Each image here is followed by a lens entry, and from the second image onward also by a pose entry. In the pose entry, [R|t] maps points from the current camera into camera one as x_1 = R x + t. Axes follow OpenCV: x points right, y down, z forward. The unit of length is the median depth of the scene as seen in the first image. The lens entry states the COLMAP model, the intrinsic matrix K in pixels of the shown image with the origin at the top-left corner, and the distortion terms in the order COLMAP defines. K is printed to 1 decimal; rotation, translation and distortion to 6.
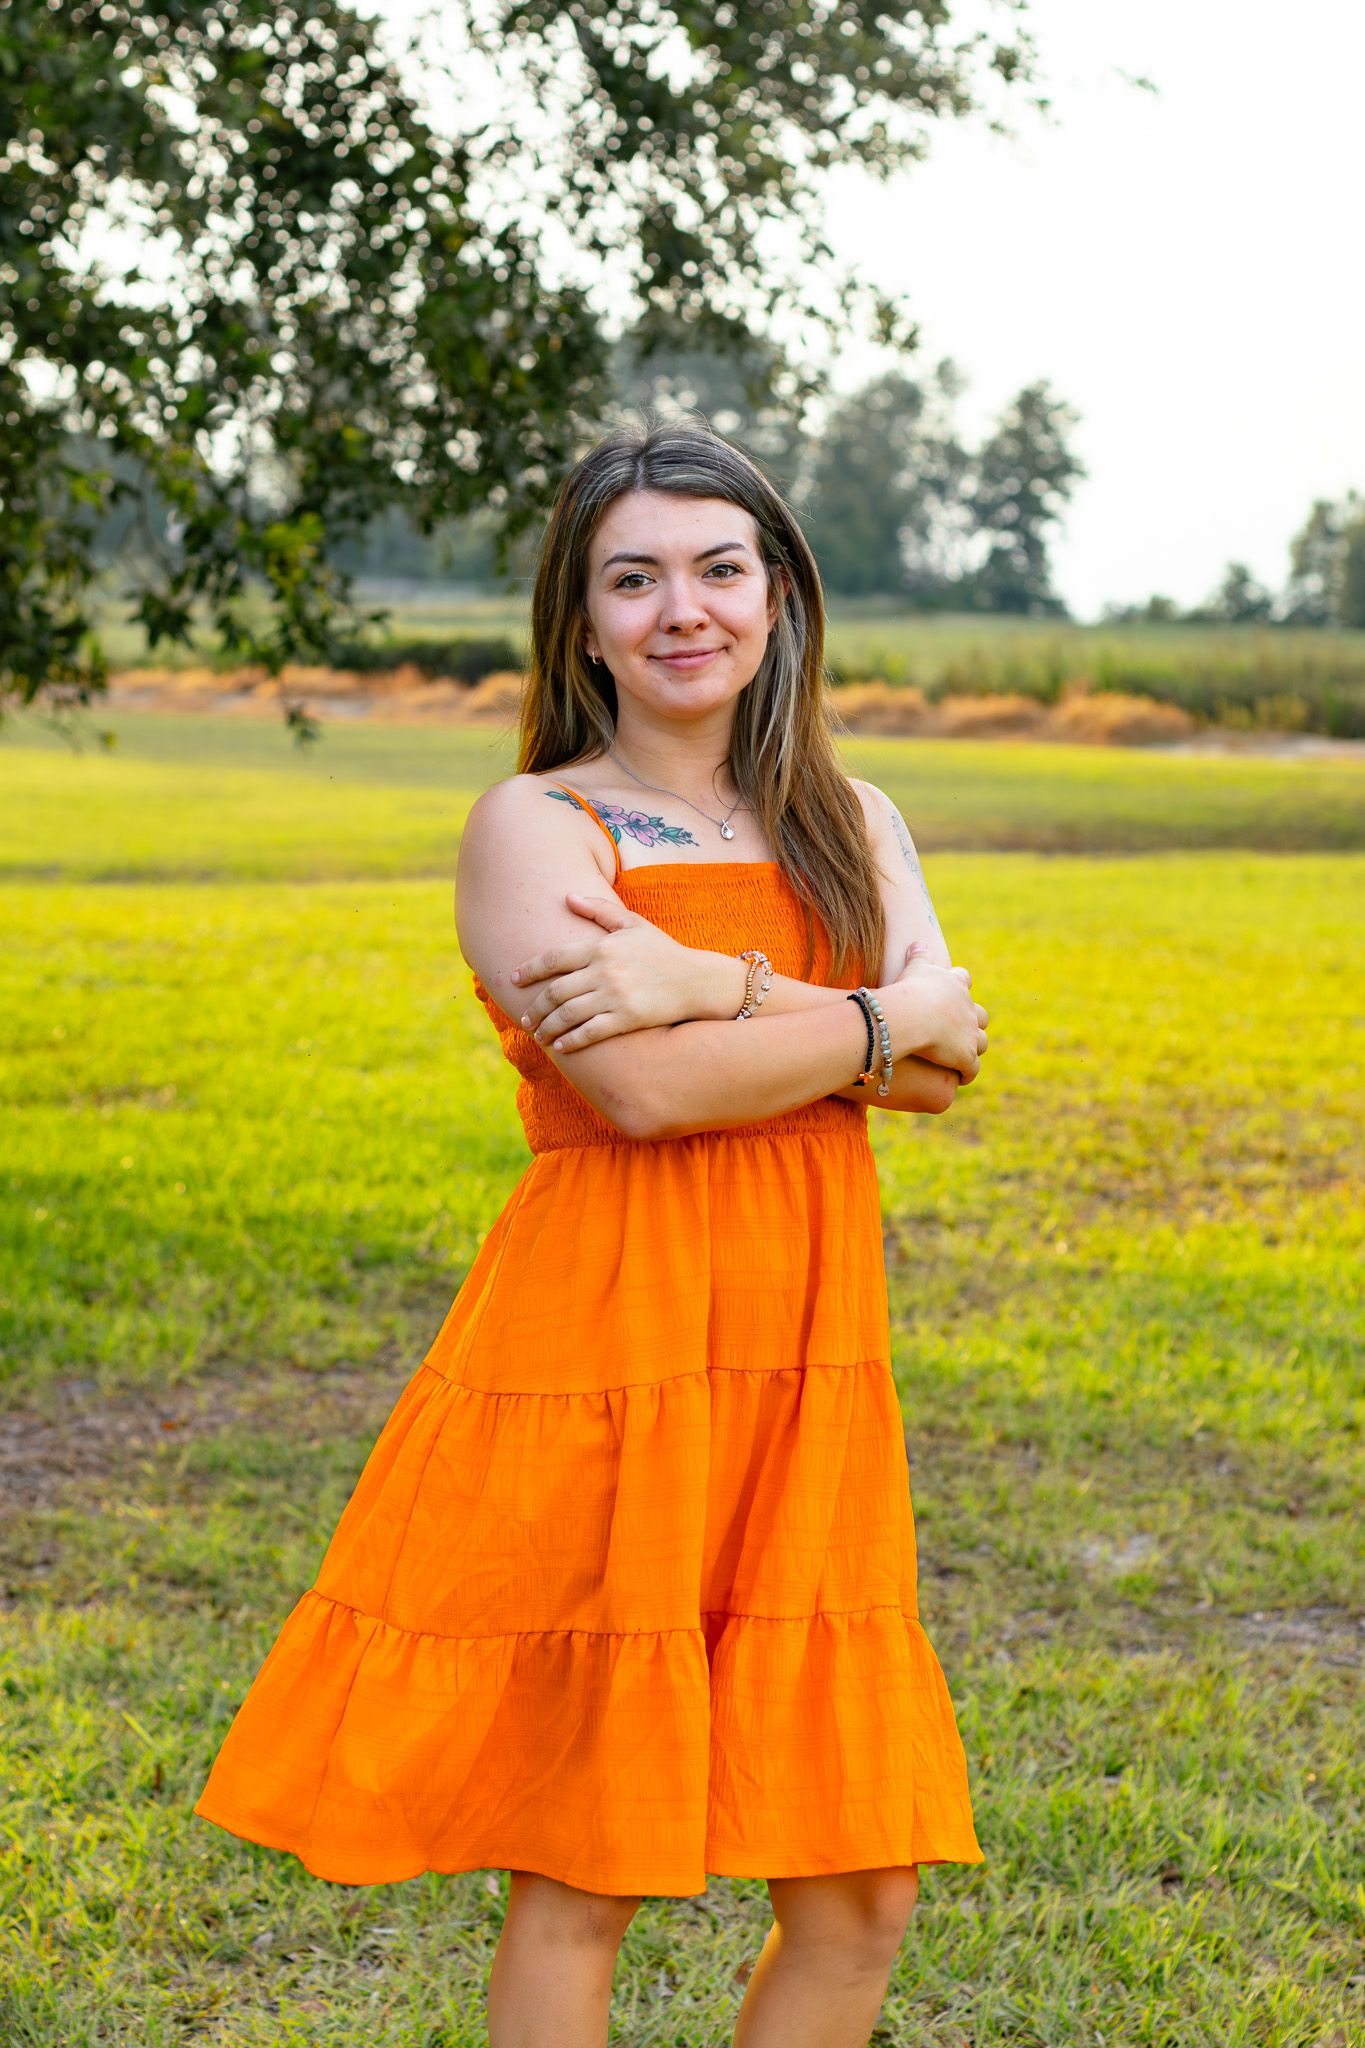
lens RADIAL K [[4827.9, 0, 685.0], [0, 4827.9, 1021.8], [0, 0, 1]] dist [0.002536, -0.920000]
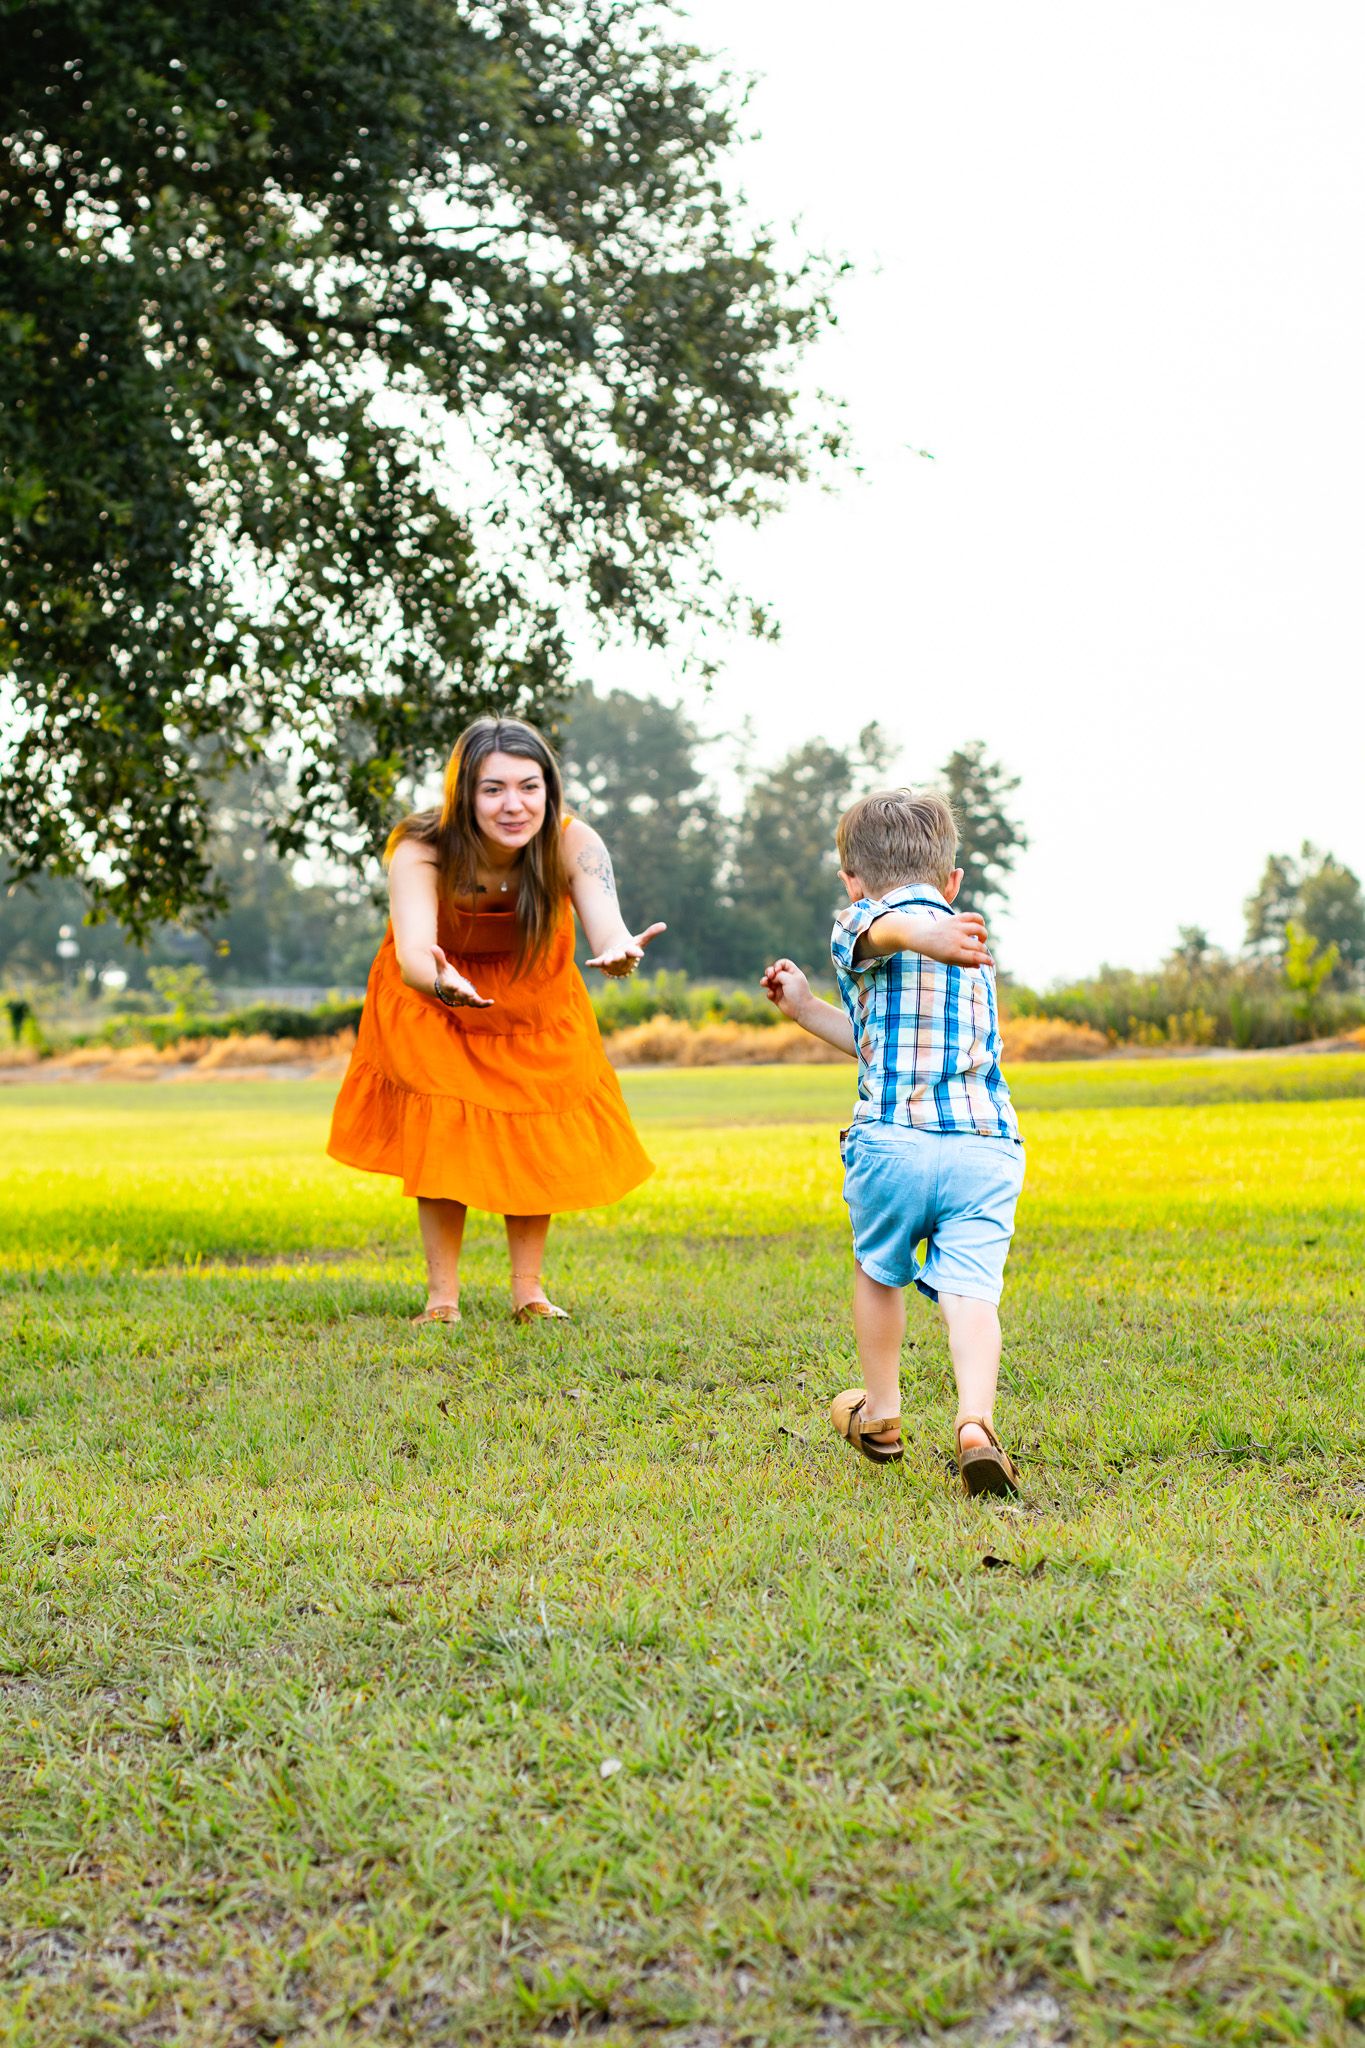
lens RADIAL K [[5422.4, 0, 764.7], [0, 5422.4, 1173.3], [0, 0, 1]] dist [-0.032893, -0.897607]
pose [[0.998417, -0.048586, 0.028345, -0.011850], [0.050149, 0.997095, -0.057325, 0.115339], [-0.025478, 0.058656, 0.997953, -0.629625]]
